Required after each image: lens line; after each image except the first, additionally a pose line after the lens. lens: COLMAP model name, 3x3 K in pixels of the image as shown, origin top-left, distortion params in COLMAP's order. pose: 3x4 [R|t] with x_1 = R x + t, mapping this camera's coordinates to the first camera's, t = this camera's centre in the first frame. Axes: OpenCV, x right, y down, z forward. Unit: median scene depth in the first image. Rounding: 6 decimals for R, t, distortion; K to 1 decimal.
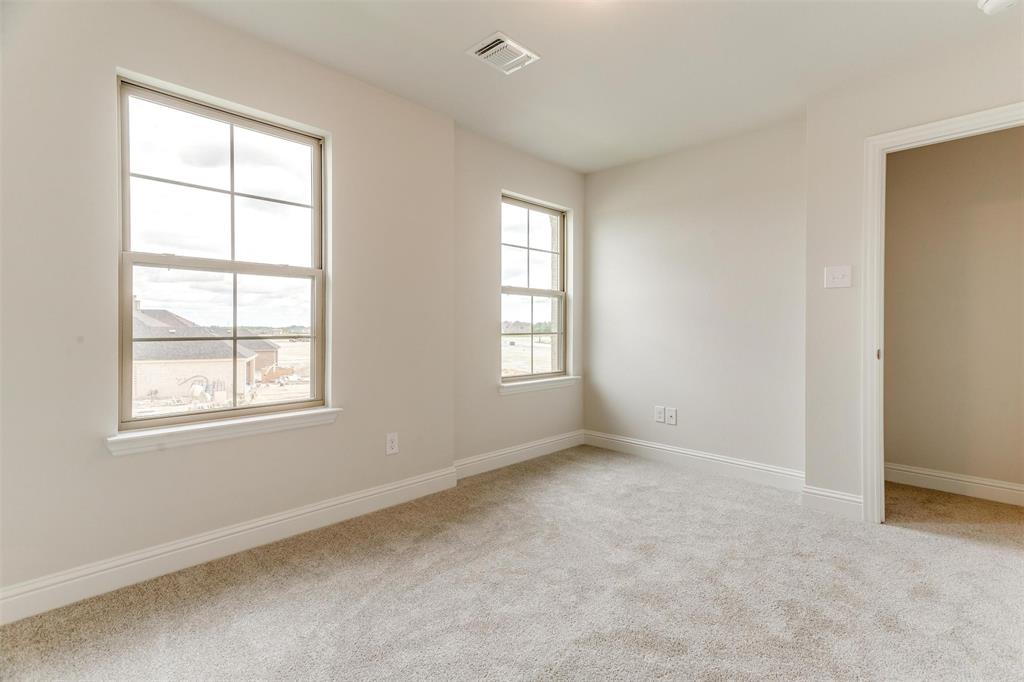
lens RADIAL K [[494.6, 0, 540.4], [0, 494.6, 340.8], [0, 0, 1]] dist [0.020746, 0.000018]
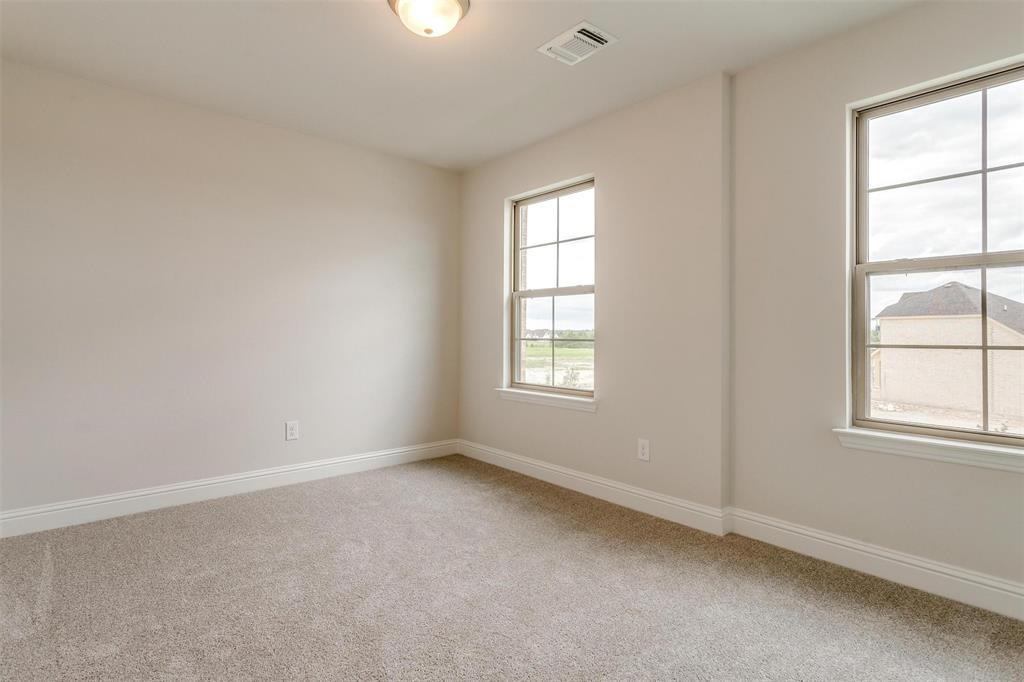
lens RADIAL K [[479.5, 0, 525.6], [0, 479.5, 341.4], [0, 0, 1]] dist [0.019235, 0.000491]
pose [[-0.067802, 0.021853, -0.997459, 0.690874], [-0.032516, 0.999181, 0.024101, -0.025893], [0.997169, 0.034067, -0.067035, 0.841389]]
